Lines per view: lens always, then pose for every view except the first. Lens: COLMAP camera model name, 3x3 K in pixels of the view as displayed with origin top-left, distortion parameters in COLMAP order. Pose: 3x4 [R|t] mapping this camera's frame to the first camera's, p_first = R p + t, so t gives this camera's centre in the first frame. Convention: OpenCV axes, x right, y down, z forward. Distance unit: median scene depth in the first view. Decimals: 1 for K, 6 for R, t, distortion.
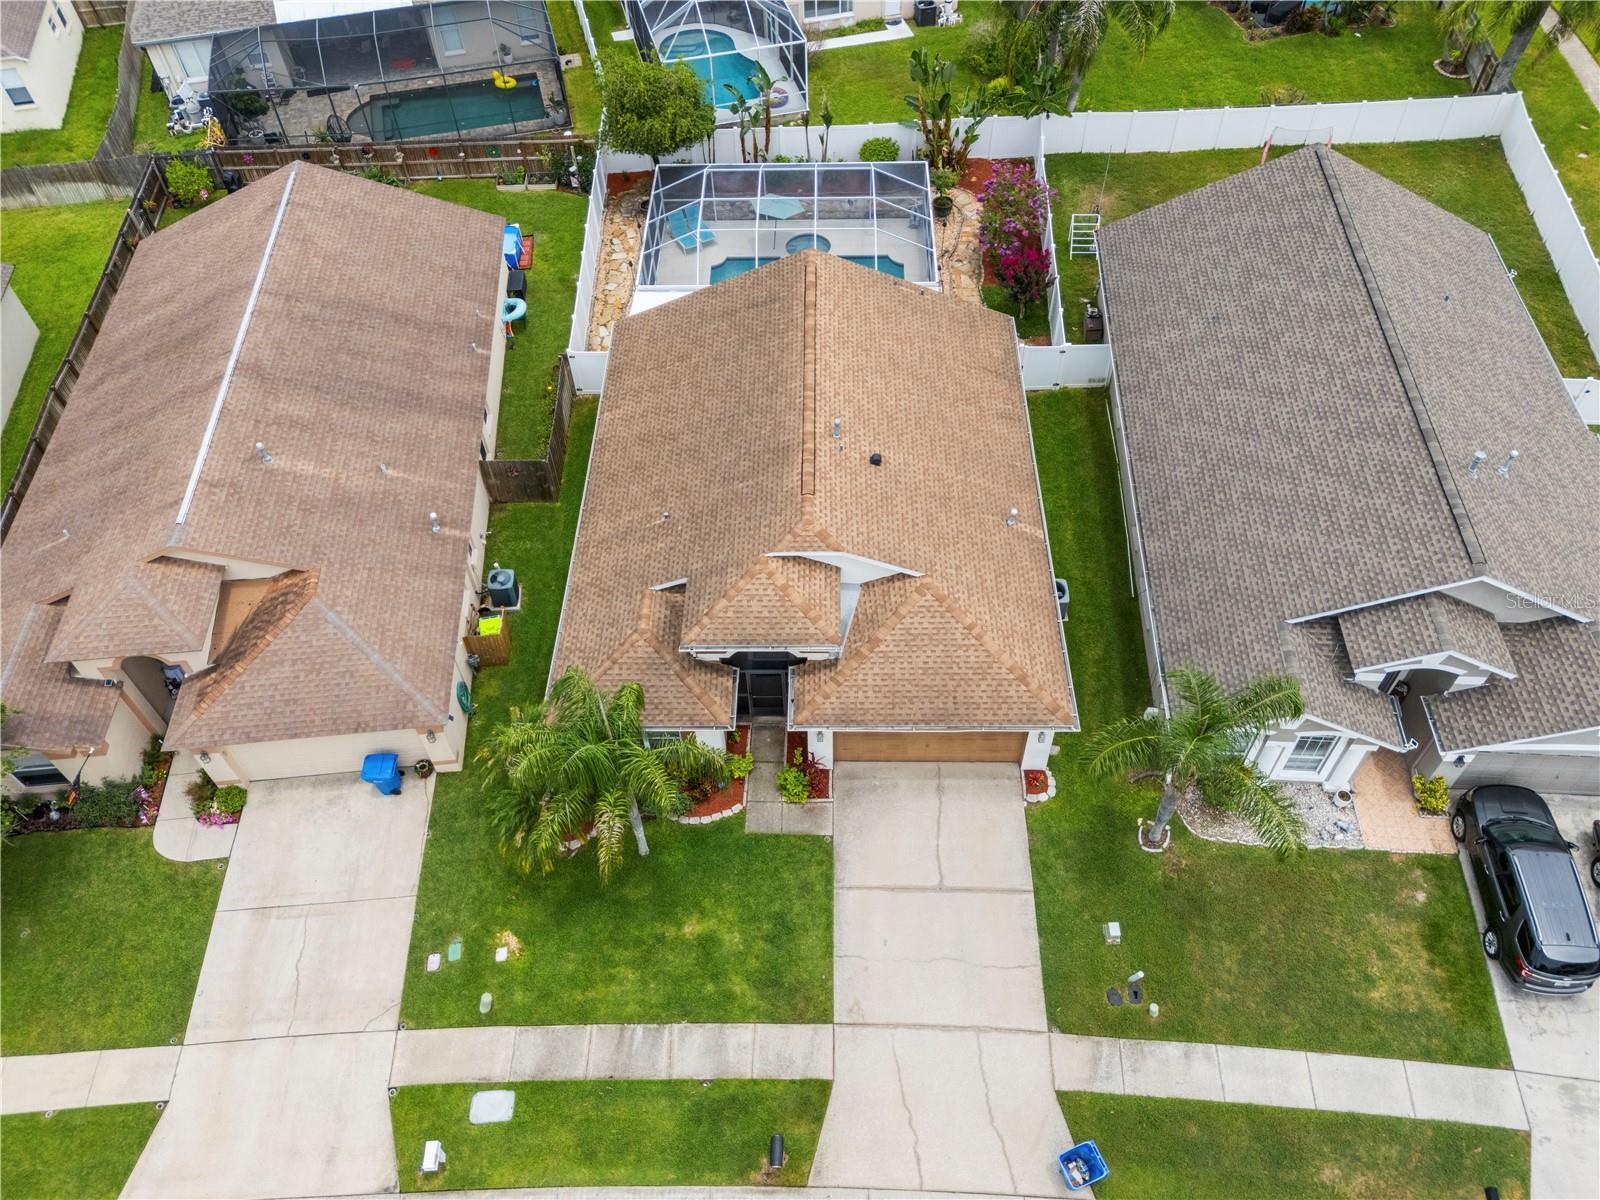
lens RADIAL K [[1179.8, 0, 797.8], [0, 1179.8, 604.9], [0, 0, 1]] dist [0.056712, -0.028434]
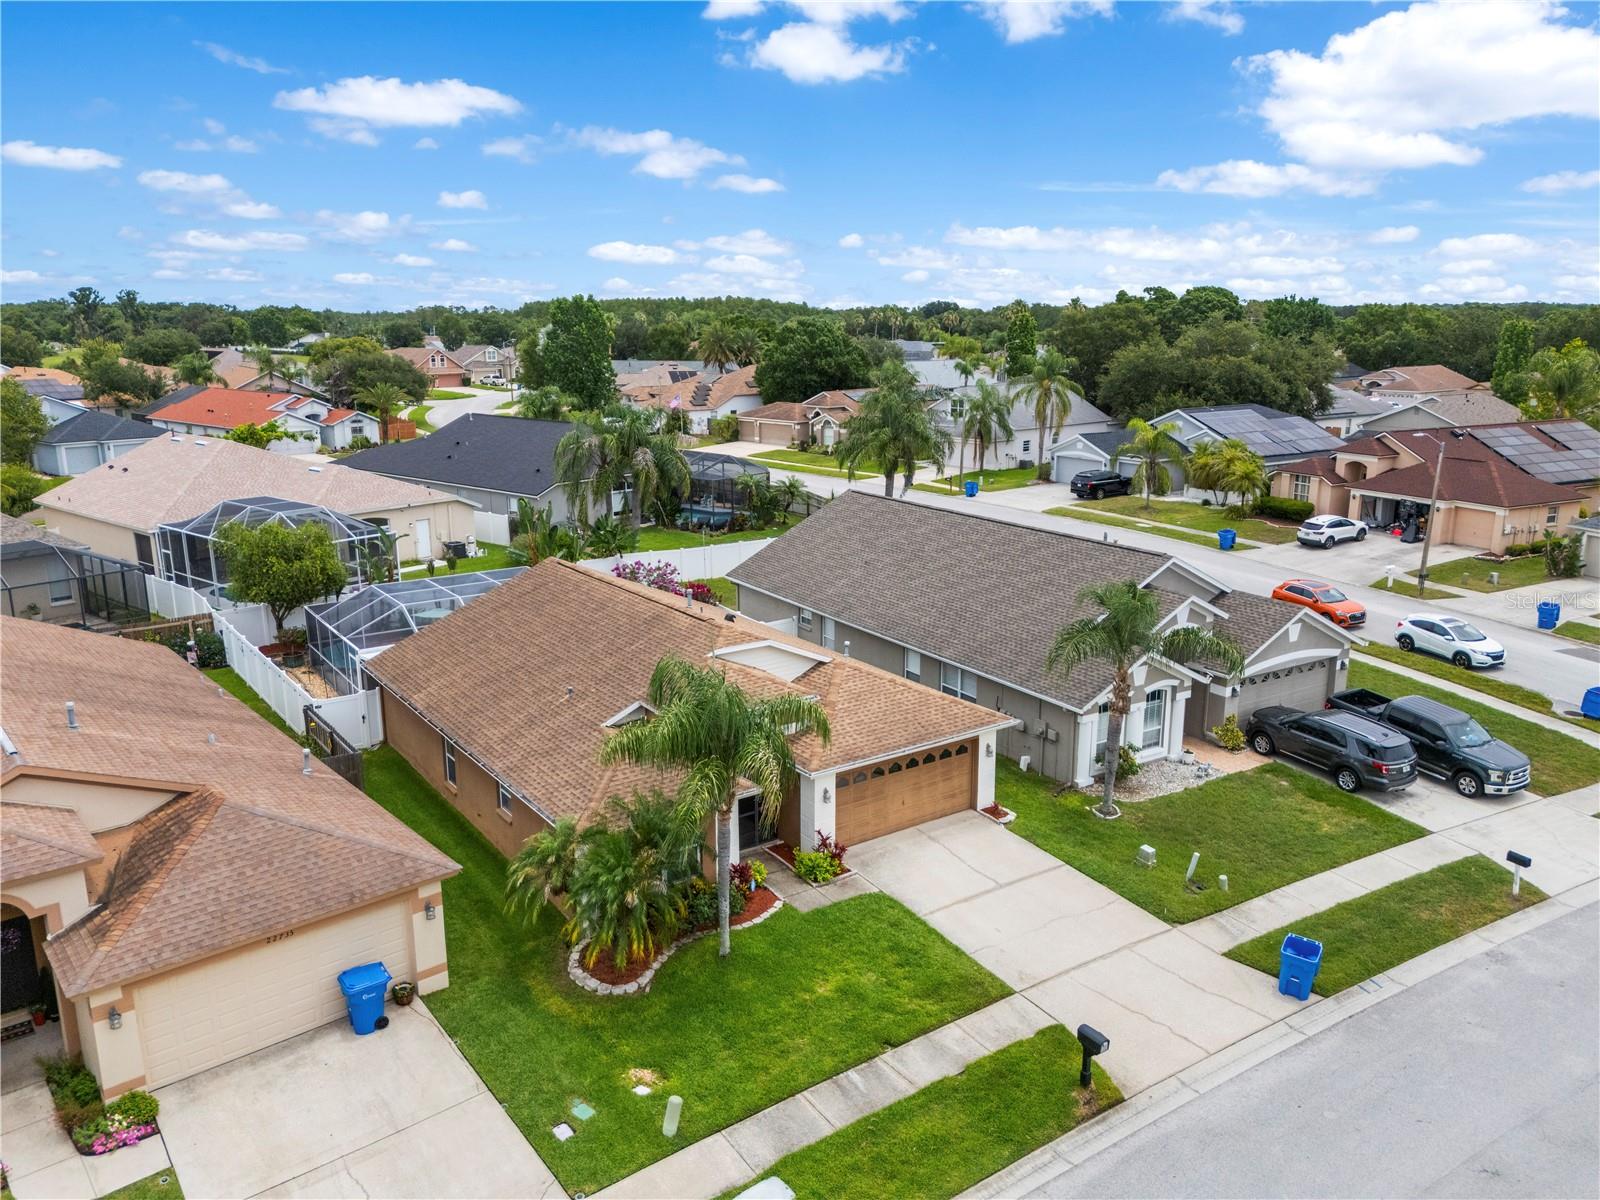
lens RADIAL K [[1179.8, 0, 797.8], [0, 1179.8, 604.9], [0, 0, 1]] dist [0.056712, -0.028434]
pose [[0.809614, -0.115255, 0.575536, -0.553375], [0.442555, 0.763978, -0.469556, 0.444090], [-0.385578, 0.634866, 0.669533, 0.247493]]
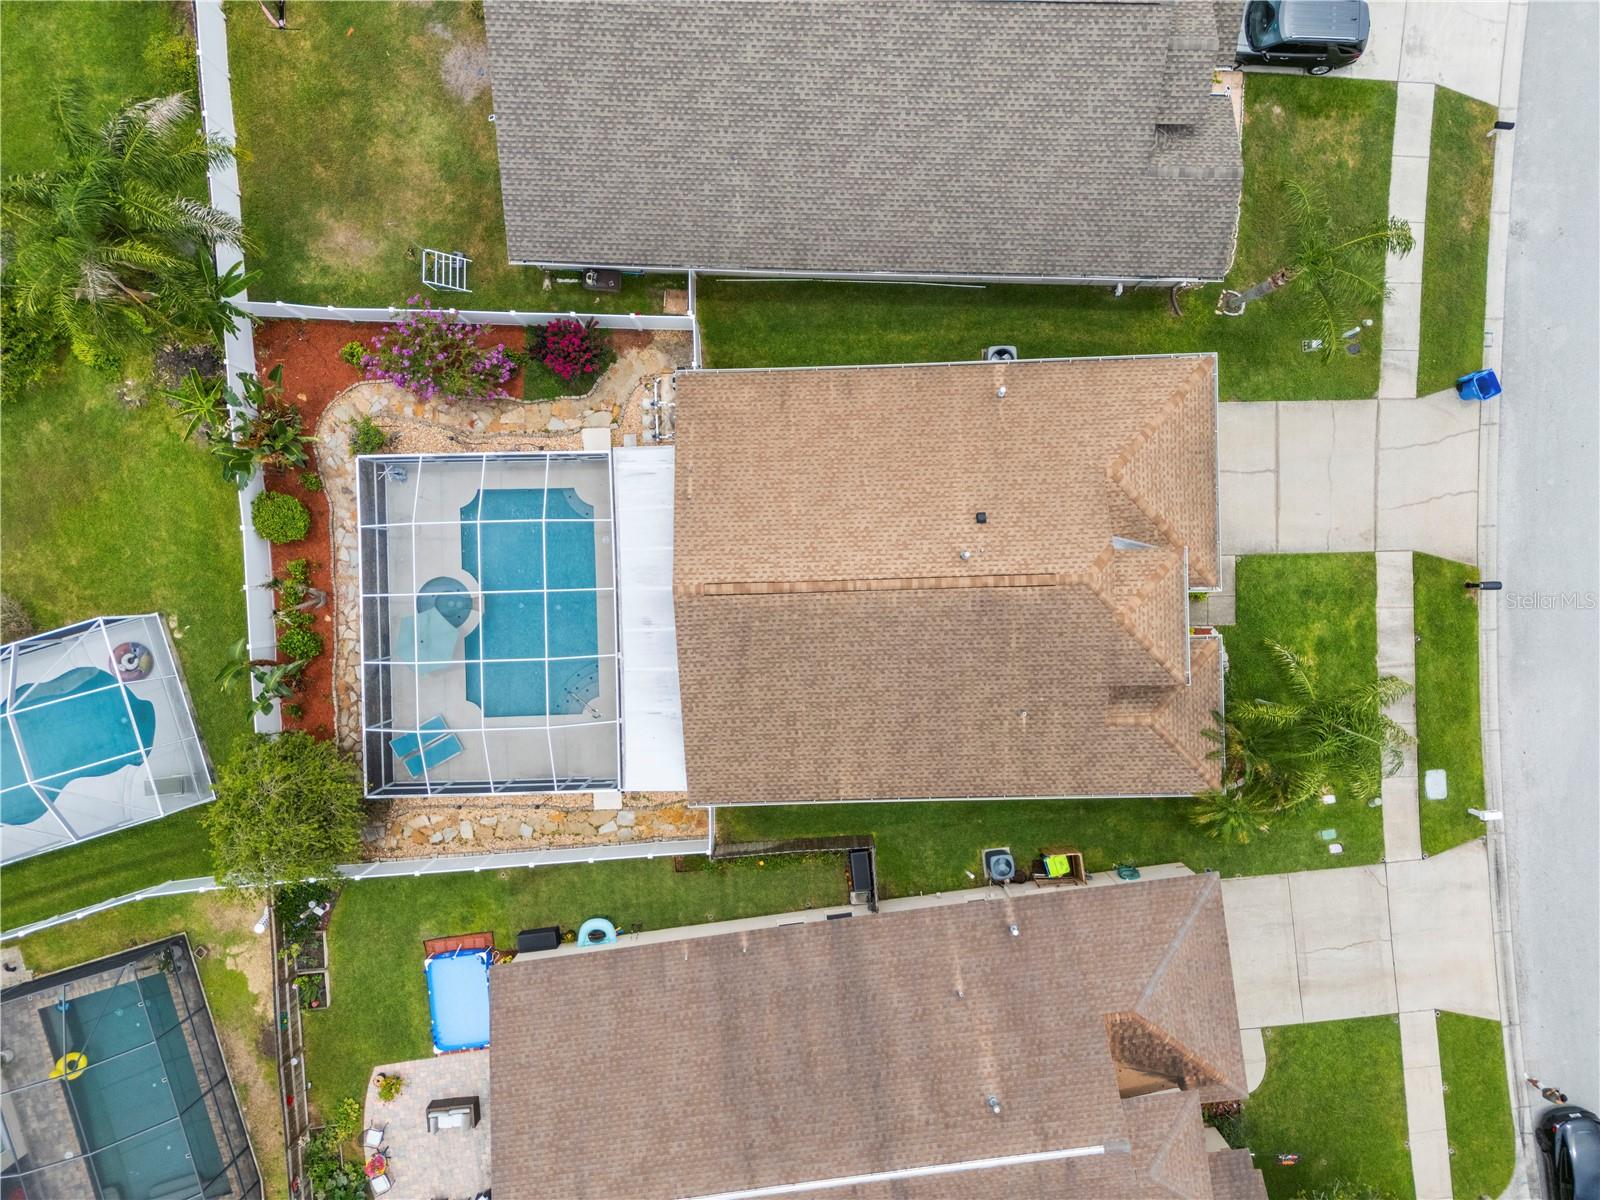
lens RADIAL K [[1175.1, 0, 802.5], [0, 1175.1, 604.9], [0, 0, 1]] dist [0.068210, -0.050004]
pose [[-0.042107, -0.999097, 0.005732, -0.011284], [0.776825, -0.029130, 0.629042, -0.979750], [-0.628307, 0.030940, 0.777350, 0.310870]]
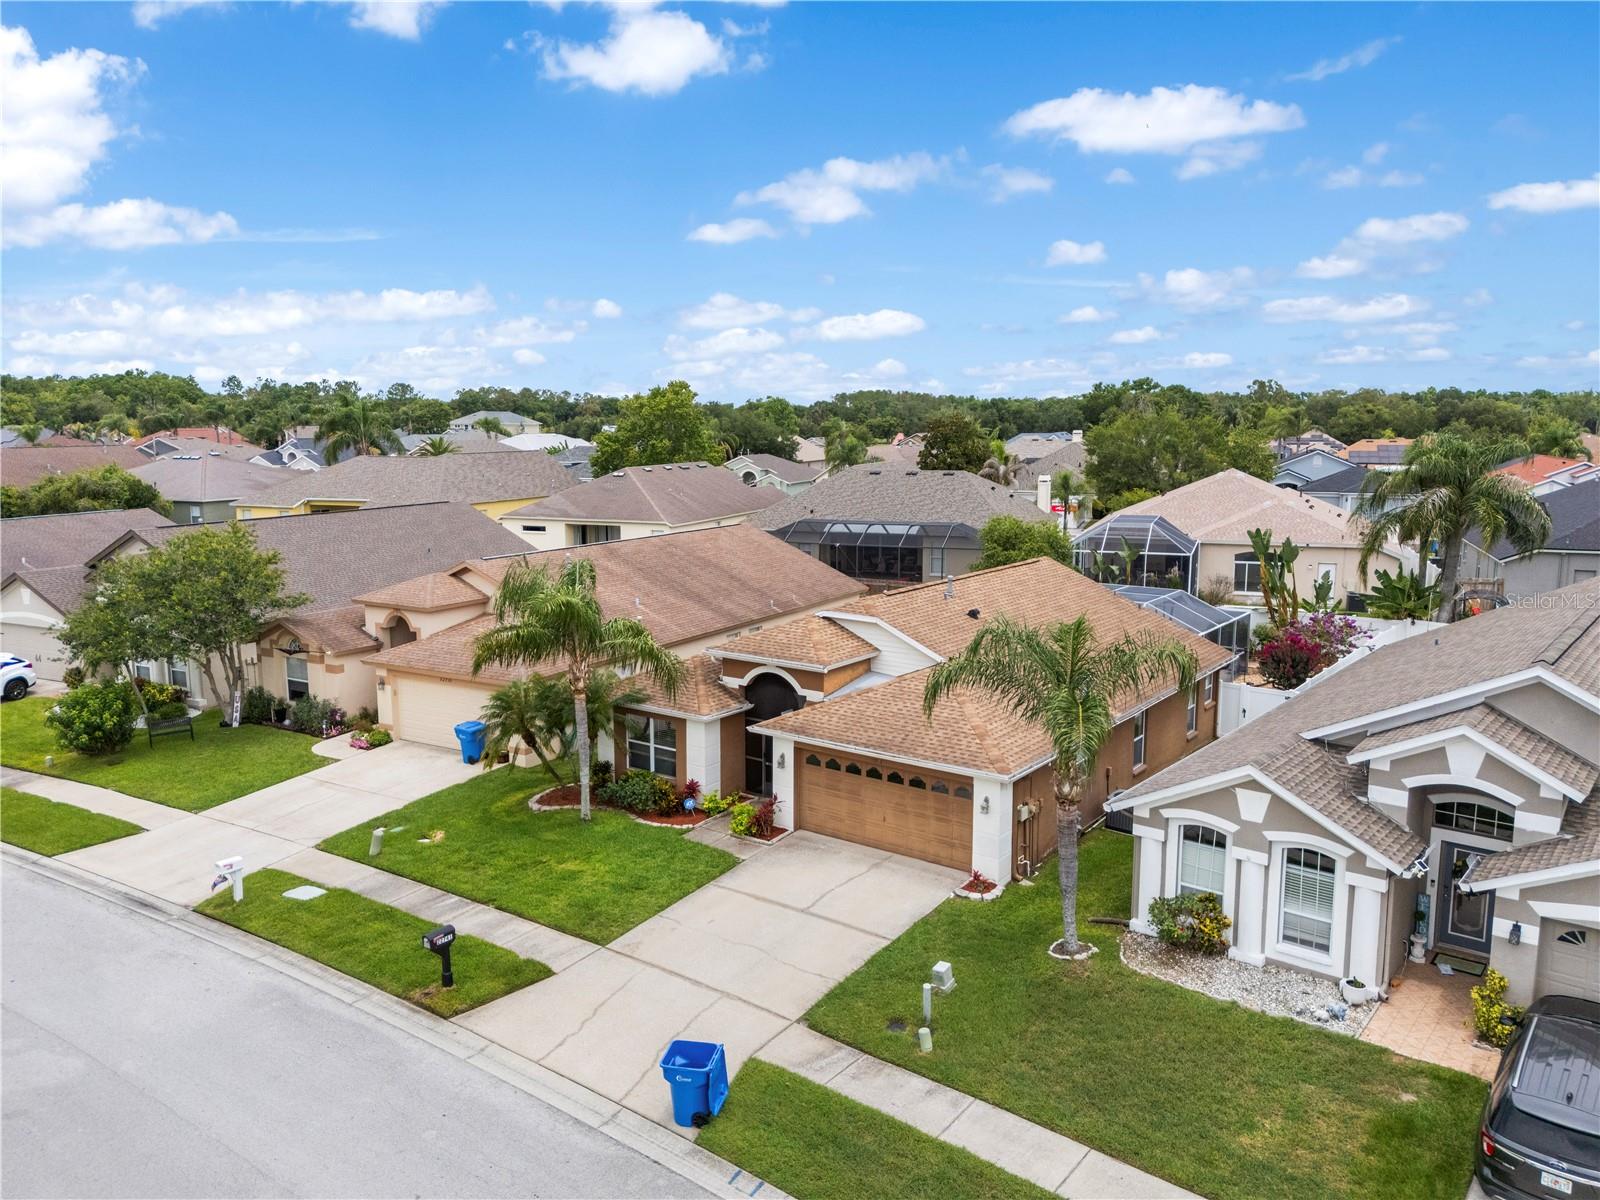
lens RADIAL K [[1179.8, 0, 797.8], [0, 1179.8, 604.9], [0, 0, 1]] dist [0.056712, -0.028434]
pose [[0.815341, 0.116089, -0.567224, 0.569547], [-0.460437, 0.723973, -0.513674, 0.513464], [0.351023, 0.679990, 0.643736, 0.293002]]
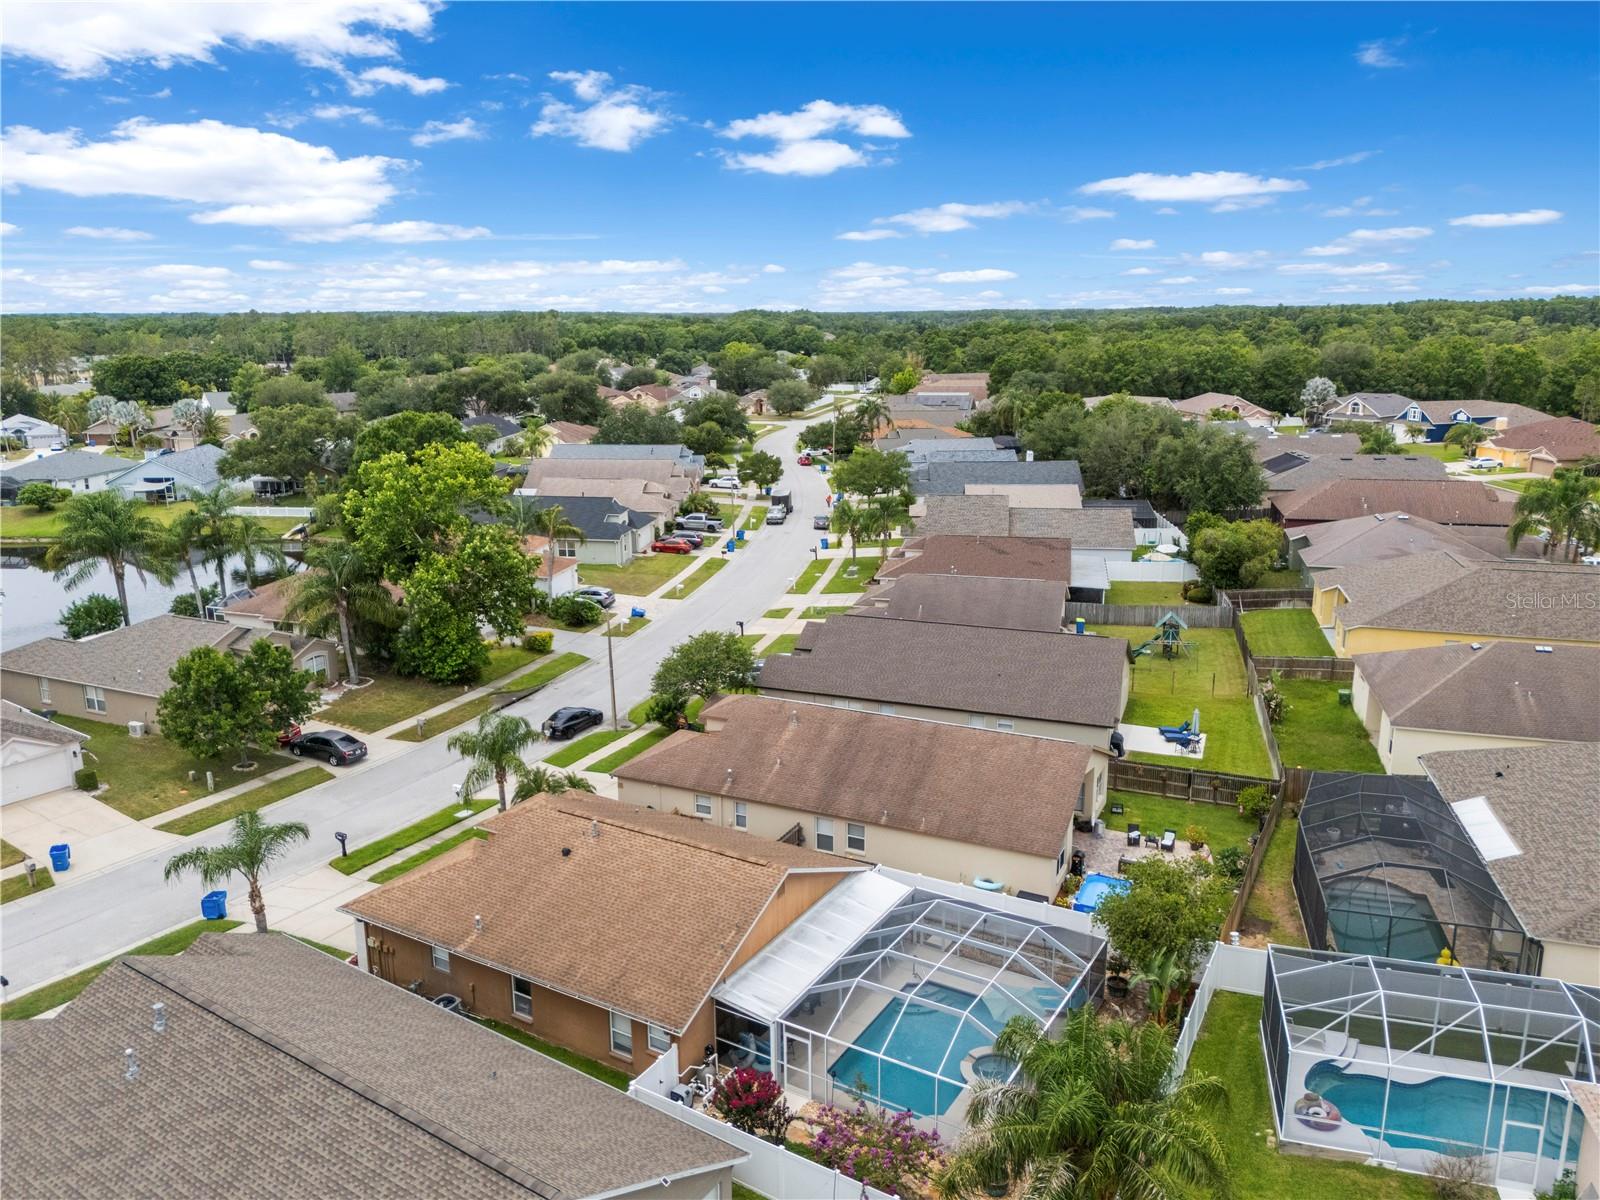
lens RADIAL K [[1175.1, 0, 802.5], [0, 1175.1, 604.9], [0, 0, 1]] dist [0.068210, -0.050004]
pose [[-0.500363, 0.236490, -0.832892, 1.110743], [-0.657475, 0.522133, 0.543234, -1.324505], [0.563350, 0.819420, -0.105770, 1.151471]]
